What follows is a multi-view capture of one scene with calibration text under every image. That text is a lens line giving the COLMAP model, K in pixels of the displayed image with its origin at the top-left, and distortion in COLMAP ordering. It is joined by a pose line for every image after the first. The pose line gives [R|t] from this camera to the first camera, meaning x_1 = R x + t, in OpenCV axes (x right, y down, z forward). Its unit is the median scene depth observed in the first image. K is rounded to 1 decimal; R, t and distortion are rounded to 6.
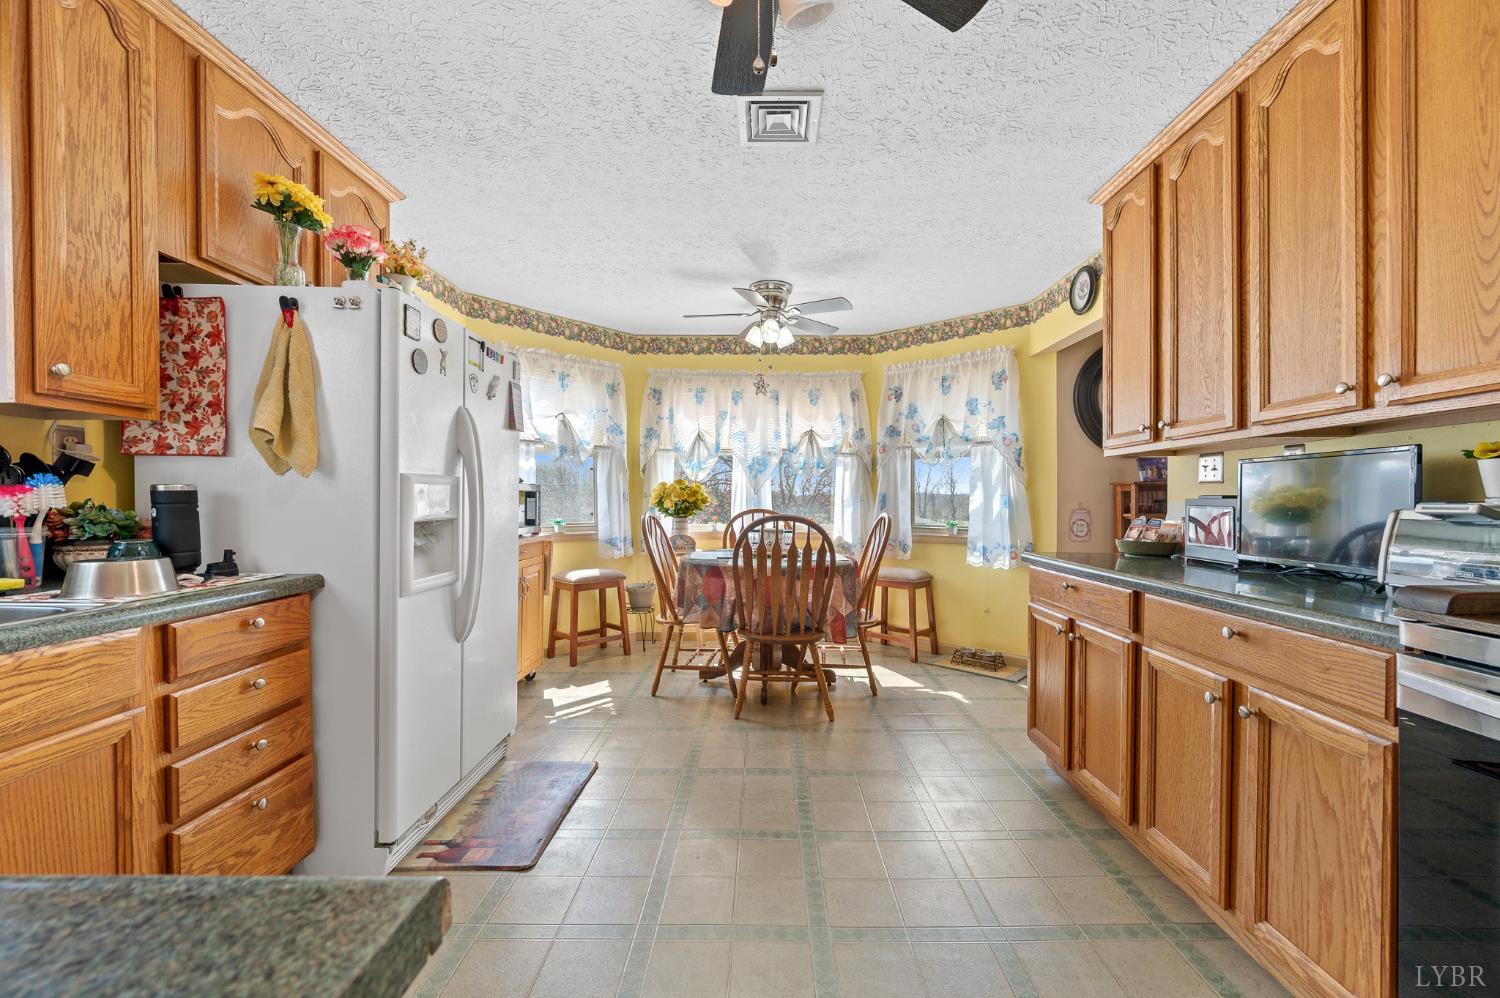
lens RADIAL K [[600.1, 0, 760.2], [0, 600.1, 505.4], [0, 0, 1]] dist [-0.001053, -0.000252]
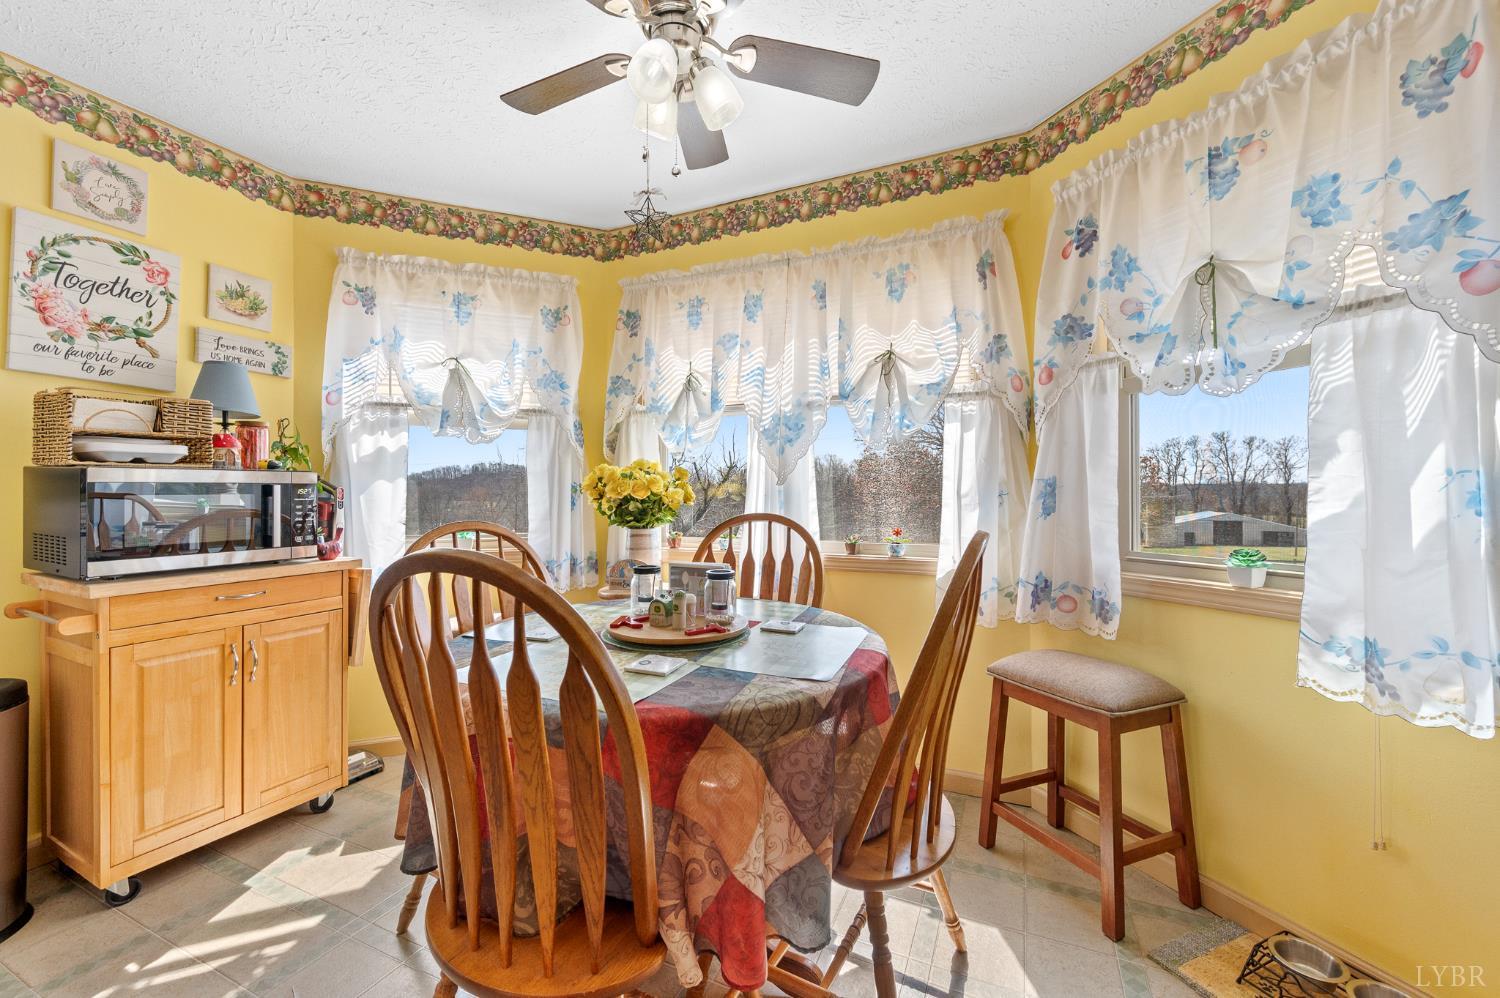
lens RADIAL K [[600.1, 0, 746.3], [0, 600.1, 501.4], [0, 0, 1]] dist [-0.001053, -0.000252]
pose [[0.910950, -0.004628, -0.412490, 0.187215], [0.005600, 0.999984, 0.001149, -0.004606], [0.412478, -0.003356, 0.910961, 0.527501]]
